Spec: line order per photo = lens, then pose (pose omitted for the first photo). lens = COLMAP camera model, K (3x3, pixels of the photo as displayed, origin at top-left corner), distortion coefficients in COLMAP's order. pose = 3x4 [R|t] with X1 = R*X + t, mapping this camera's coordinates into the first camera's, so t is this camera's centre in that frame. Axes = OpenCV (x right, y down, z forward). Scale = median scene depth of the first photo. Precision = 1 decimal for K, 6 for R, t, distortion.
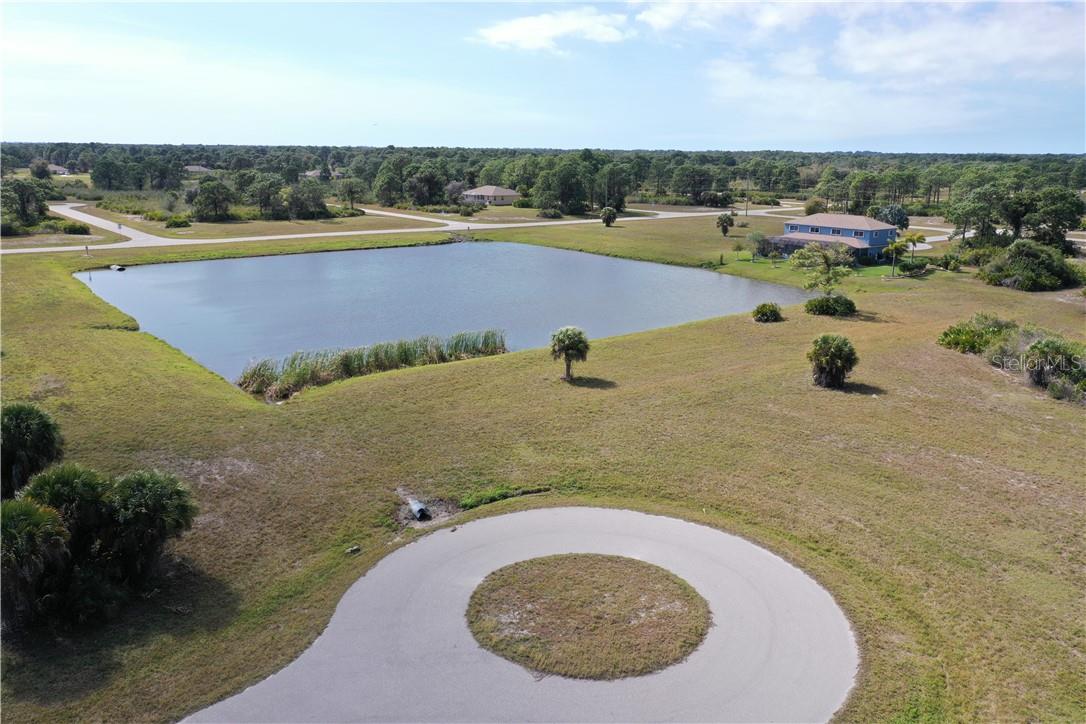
lens RADIAL K [[856.4, 0, 543.0], [0, 856.4, 362.0], [0, 0, 1]] dist [0.002966, -0.004309]
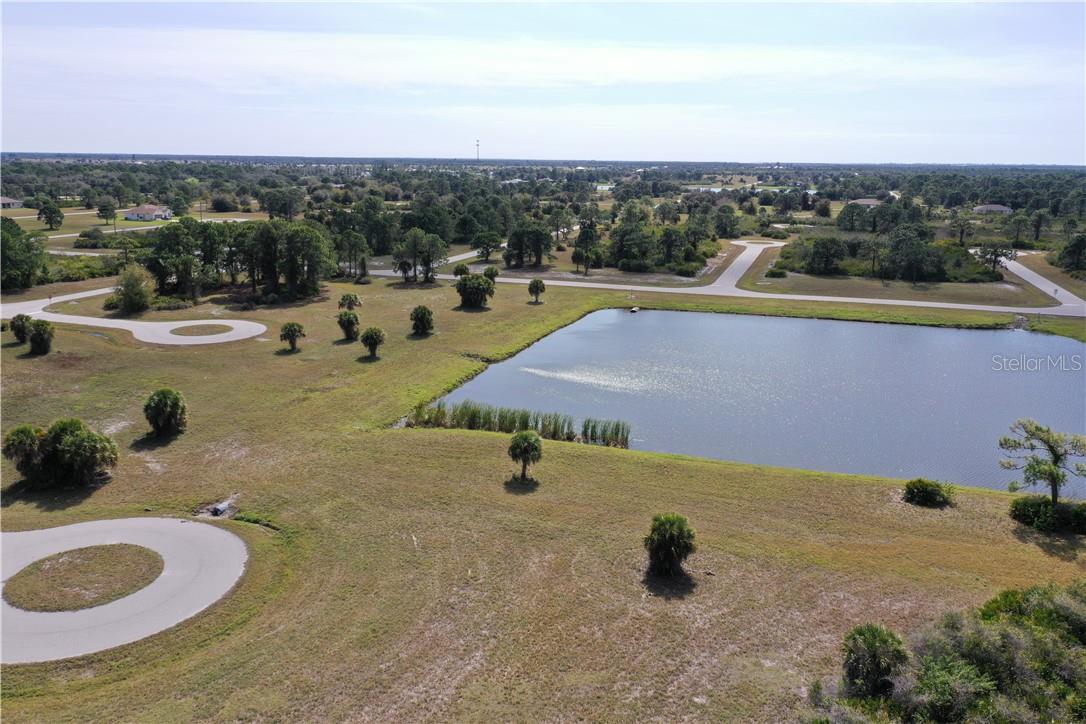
lens RADIAL K [[856.4, 0, 543.0], [0, 856.4, 362.0], [0, 0, 1]] dist [0.002966, -0.004309]
pose [[0.548320, 0.187154, -0.815057, 1.306620], [-0.205191, 0.974951, 0.085829, -0.320742], [0.810704, 0.120181, 0.572988, 0.504767]]
